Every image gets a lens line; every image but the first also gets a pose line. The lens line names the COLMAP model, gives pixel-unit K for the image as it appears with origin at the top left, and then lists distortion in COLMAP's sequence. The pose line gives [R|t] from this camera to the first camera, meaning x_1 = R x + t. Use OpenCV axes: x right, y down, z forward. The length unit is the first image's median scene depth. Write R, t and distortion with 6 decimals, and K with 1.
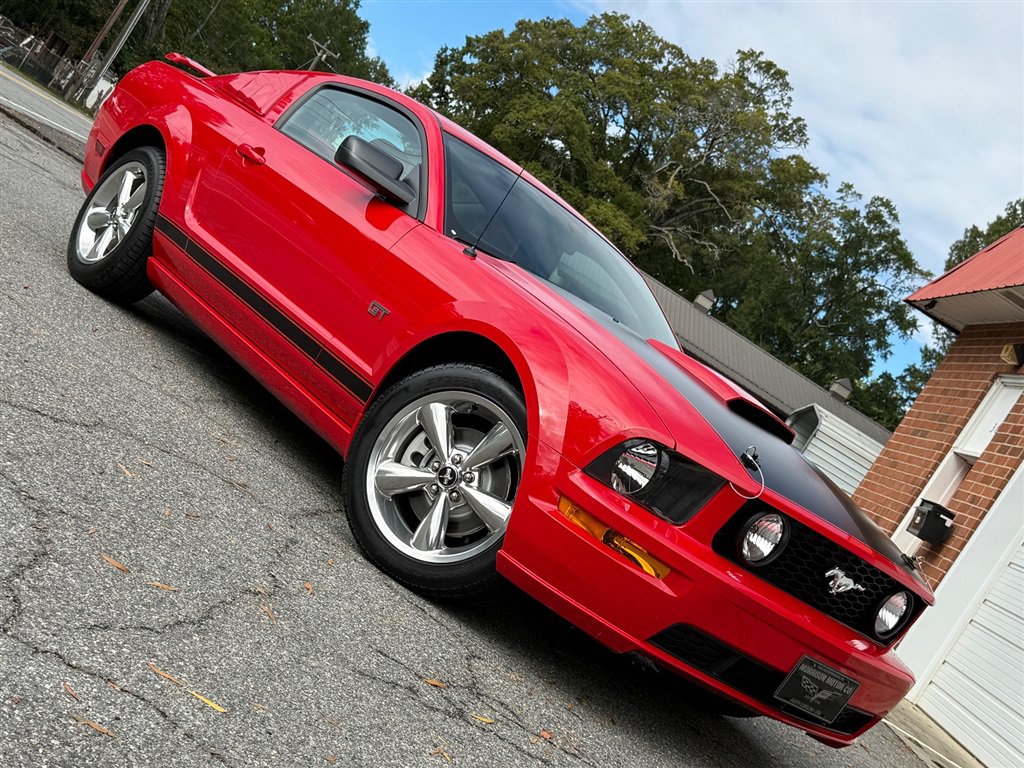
lens RADIAL K [[1406.0, 0, 506.1], [0, 1406.0, 388.8], [0, 0, 1]] dist [0.195691, -0.413420]
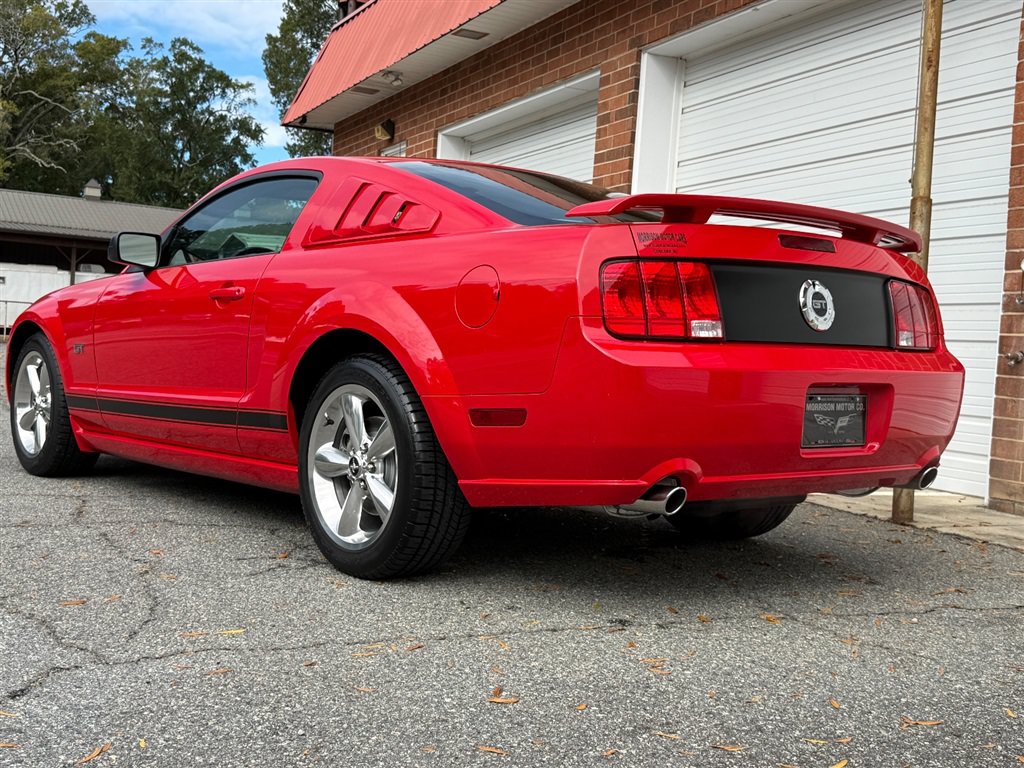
lens RADIAL K [[1208.0, 0, 513.3], [0, 1208.0, 389.7], [0, 0, 1]] dist [0.204842, -0.478676]
pose [[0.789822, -0.505625, 0.347166, -0.154566], [0.448887, 0.862251, 0.234571, -0.088048], [-0.417949, -0.029431, 0.907994, -0.147545]]
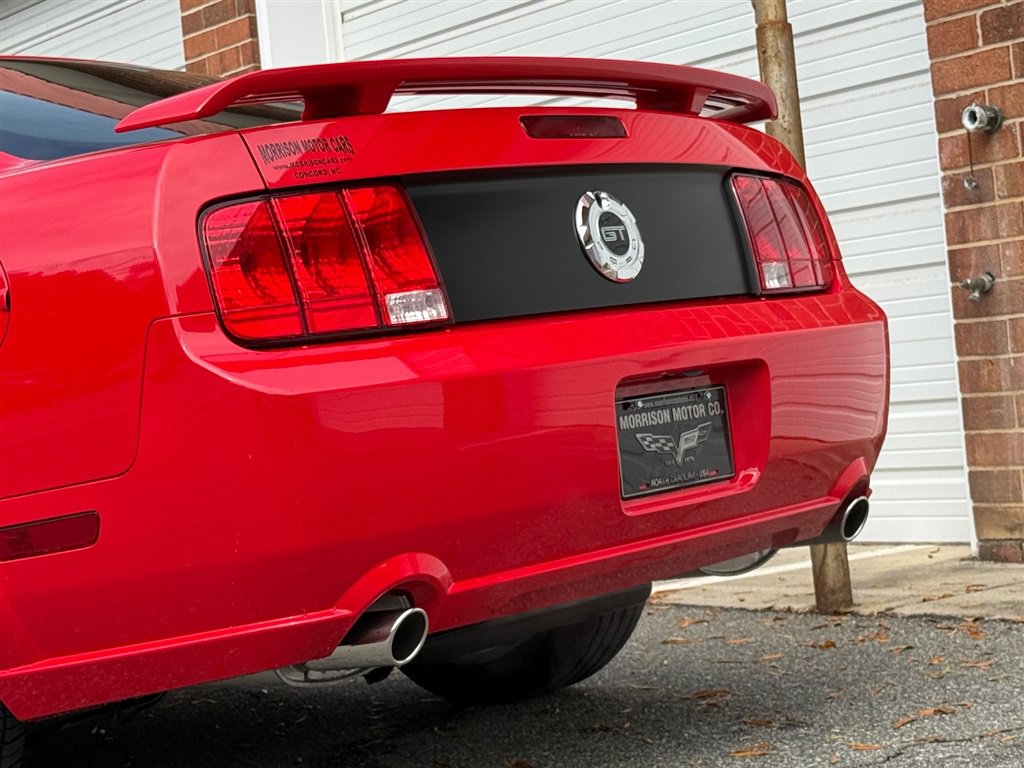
lens RADIAL K [[2334.0, 0, 530.1], [0, 2334.0, 386.1], [0, 0, 1]] dist [0.096738, 0.679811]
pose [[0.625536, -0.603898, 0.493975, -0.152442], [0.531349, 0.793367, 0.297049, -0.078504], [-0.571291, 0.076659, 0.817160, -0.161374]]
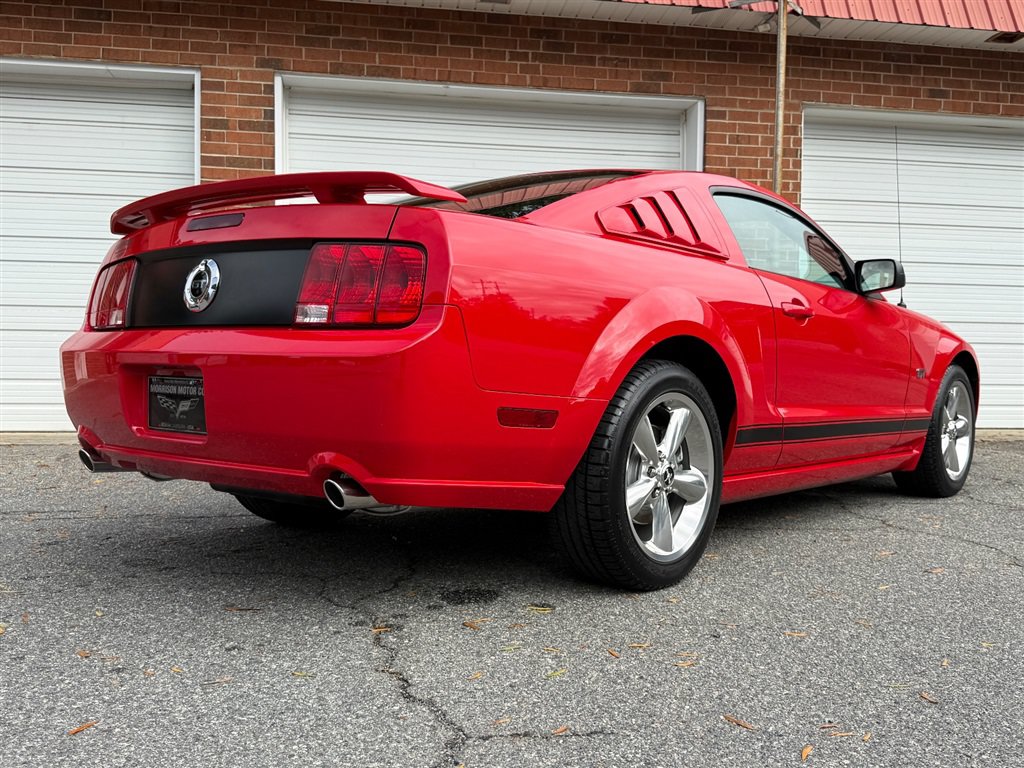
lens RADIAL K [[994.4, 0, 515.6], [0, 994.4, 383.5], [0, 0, 1]] dist [0.149729, -0.314213]
pose [[-0.159733, -0.551080, 0.819022, -0.893119], [-0.082961, 0.834233, 0.545135, -0.586423], [-0.983668, 0.019130, -0.178973, 1.639570]]
